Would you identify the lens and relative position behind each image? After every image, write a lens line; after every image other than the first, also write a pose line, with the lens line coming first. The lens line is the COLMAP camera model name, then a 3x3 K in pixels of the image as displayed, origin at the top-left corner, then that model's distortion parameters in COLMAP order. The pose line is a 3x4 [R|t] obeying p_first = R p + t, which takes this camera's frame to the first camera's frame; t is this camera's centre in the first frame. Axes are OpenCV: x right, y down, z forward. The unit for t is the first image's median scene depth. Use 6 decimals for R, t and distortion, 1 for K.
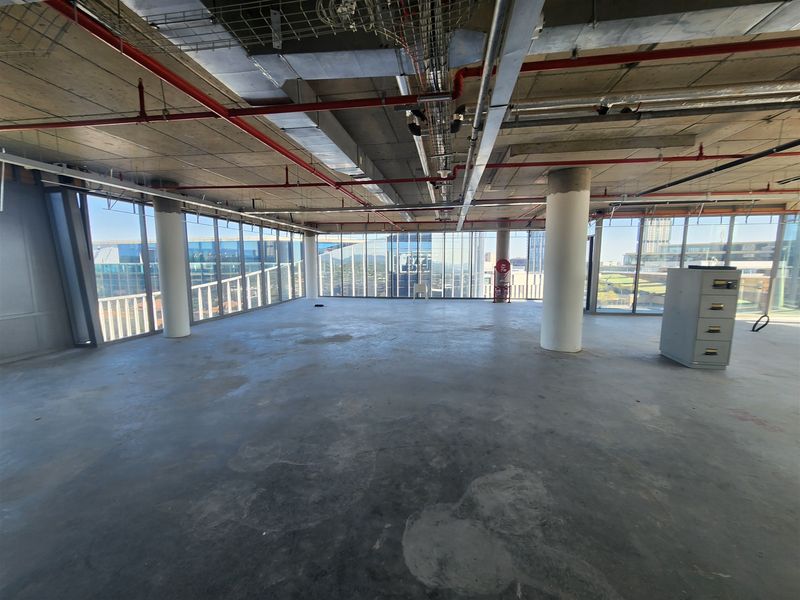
lens RADIAL K [[318.9, 0, 400.0], [0, 318.9, 300.0], [0, 0, 1]] dist [0.002099, 0.000069]
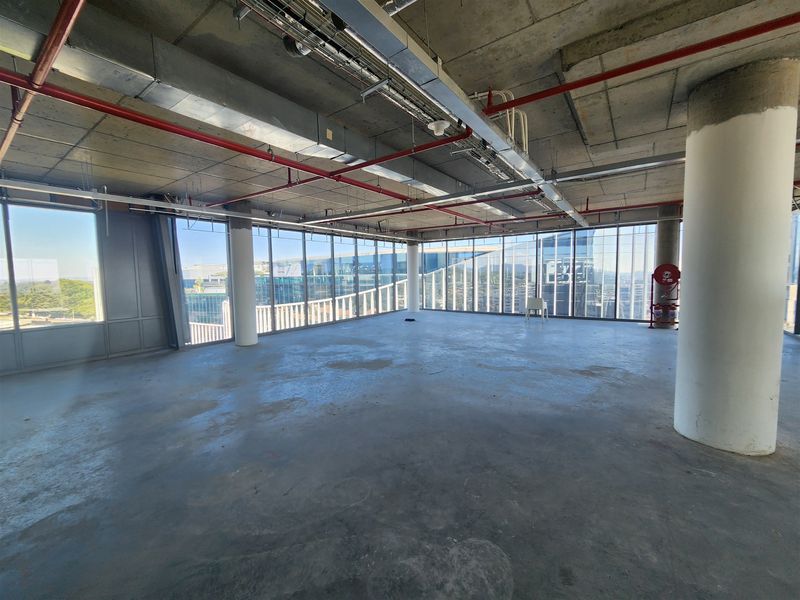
lens RADIAL K [[318.9, 0, 400.0], [0, 318.9, 300.0], [0, 0, 1]] dist [0.002099, 0.000069]
pose [[0.888746, 0.022626, -0.457842, 0.172341], [-0.037077, 0.999057, -0.022602, -0.021825], [0.456899, 0.037063, 0.888746, 0.197001]]
